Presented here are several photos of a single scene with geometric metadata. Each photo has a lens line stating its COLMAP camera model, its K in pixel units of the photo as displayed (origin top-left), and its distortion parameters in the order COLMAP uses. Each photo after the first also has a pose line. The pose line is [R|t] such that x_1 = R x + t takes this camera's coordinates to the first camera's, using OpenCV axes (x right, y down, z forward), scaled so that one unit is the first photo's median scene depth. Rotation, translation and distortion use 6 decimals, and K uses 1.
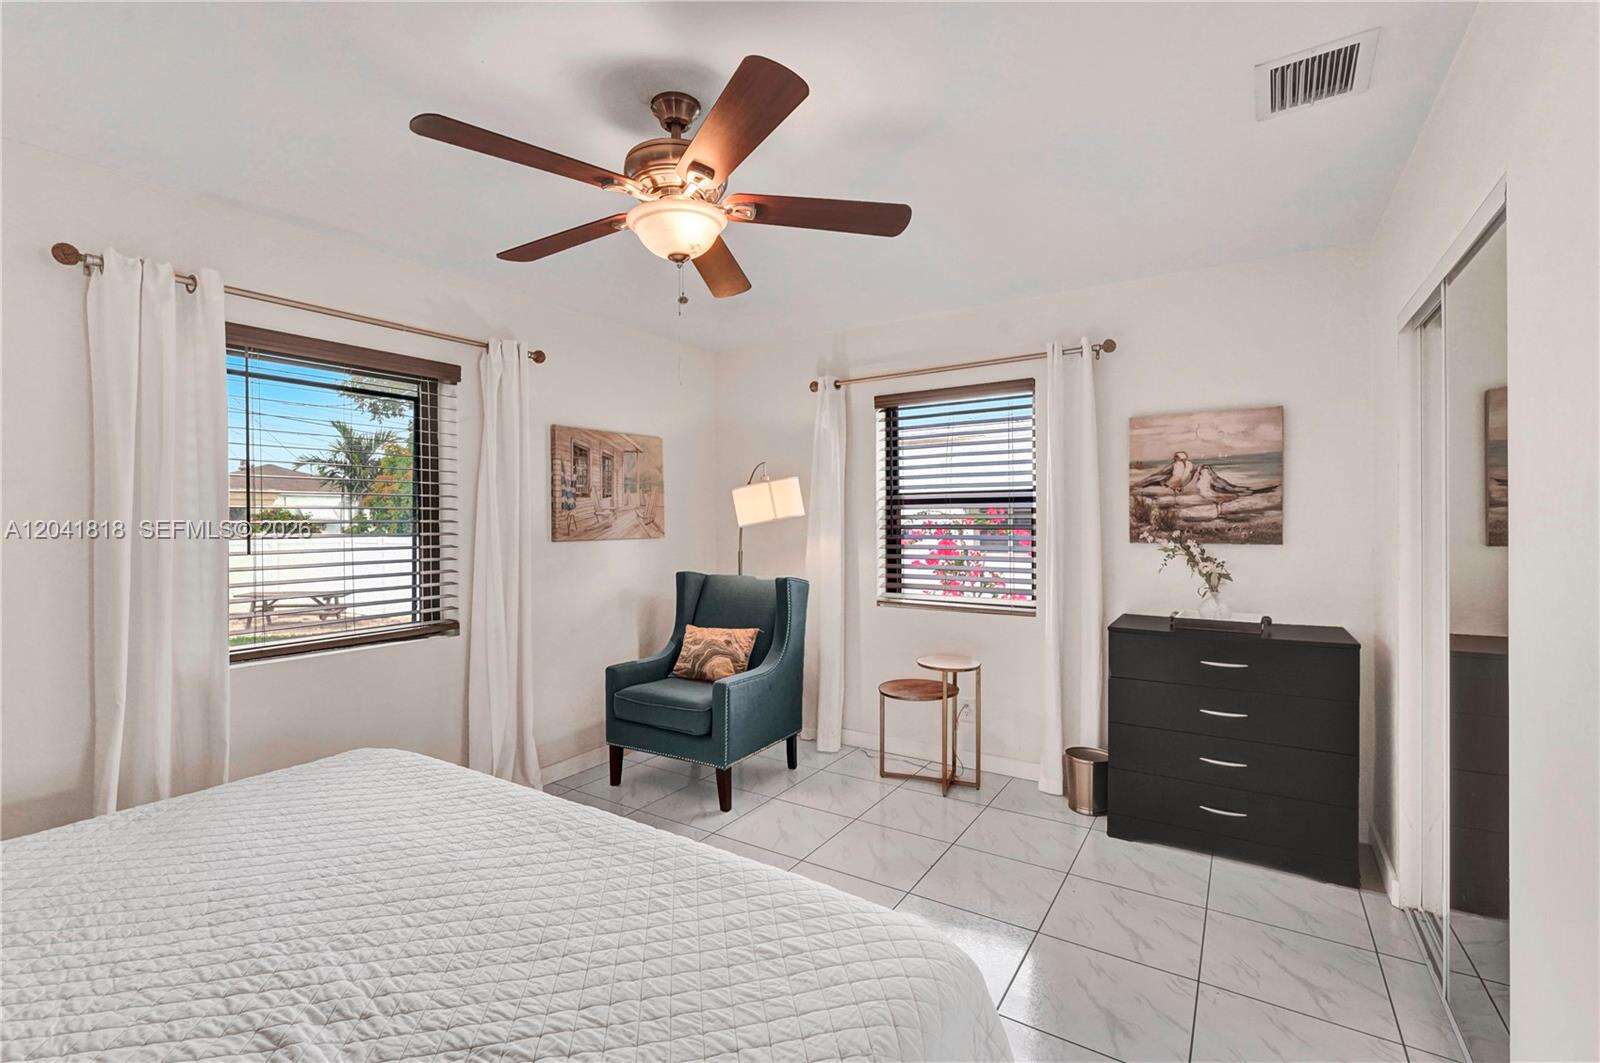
lens RADIAL K [[701.3, 0, 800.0], [0, 701.3, 531.5], [0, 0, 1]] dist [-0.000823, 0.000006]
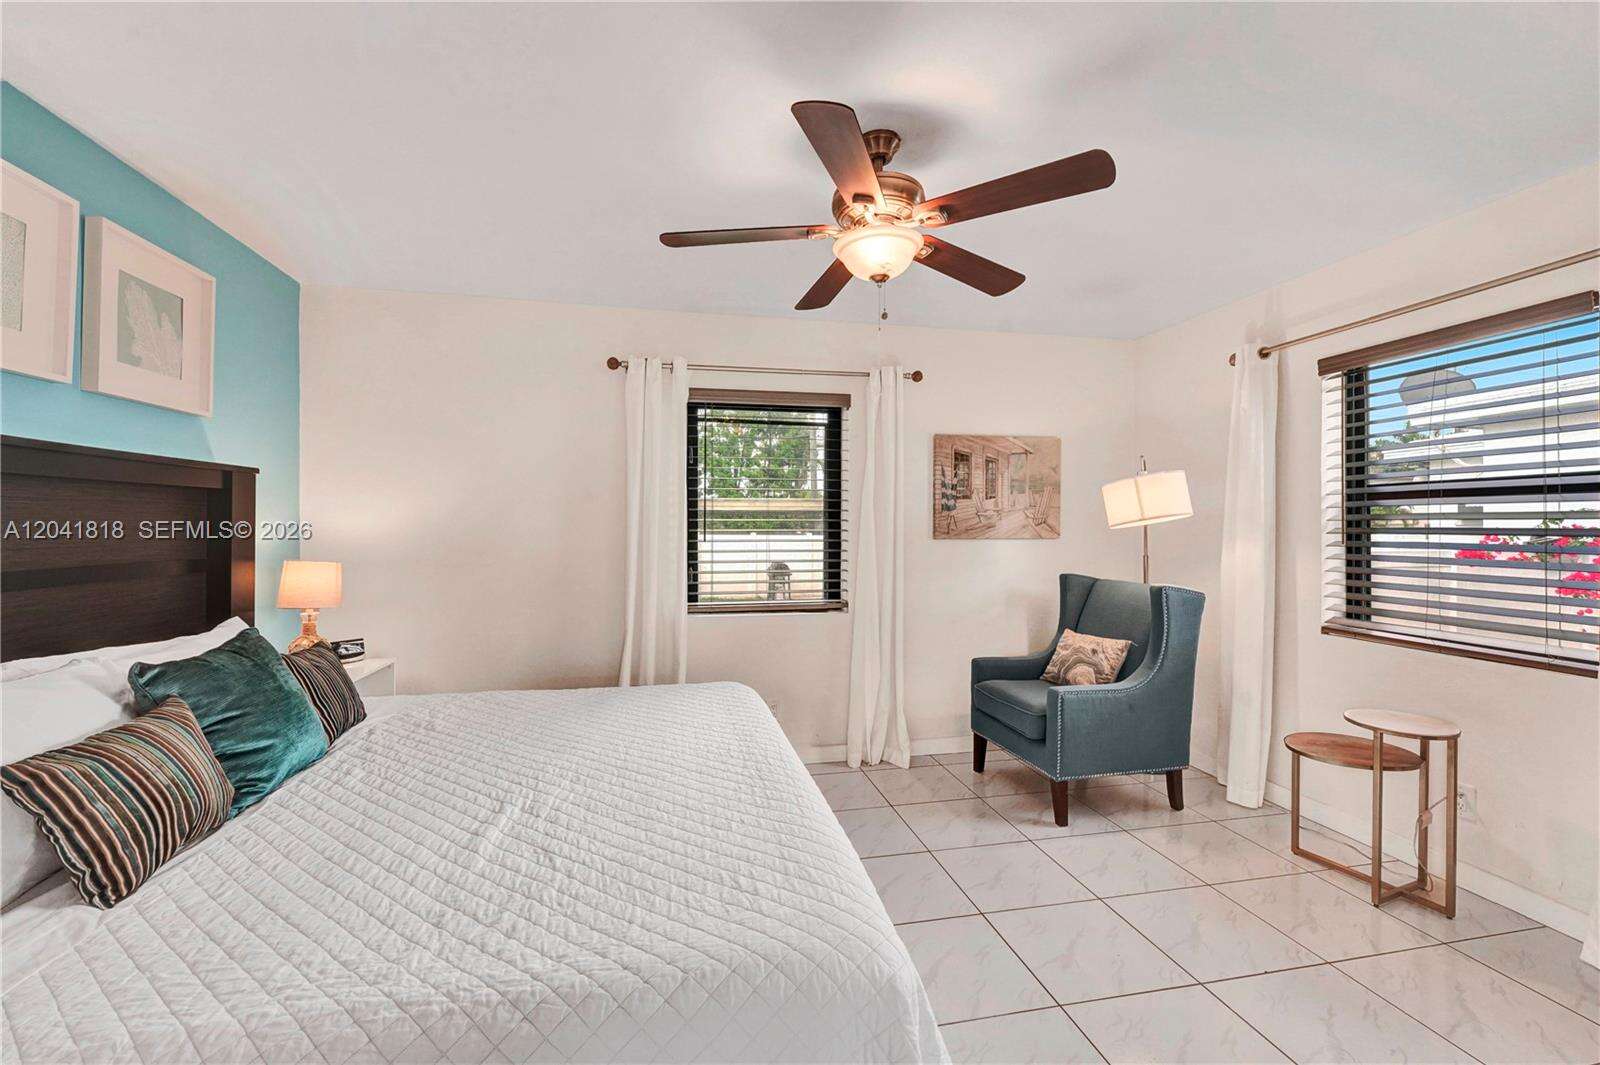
lens RADIAL K [[678.1, 0, 800.0], [0, 678.1, 532.5], [0, 0, 1]] dist [-0.000122, 0.000043]
pose [[0.705327, 0.014571, -0.708733, 0.257317], [-0.016713, 0.999853, 0.003924, 0.002959], [0.708685, 0.009078, 0.705466, 0.085334]]
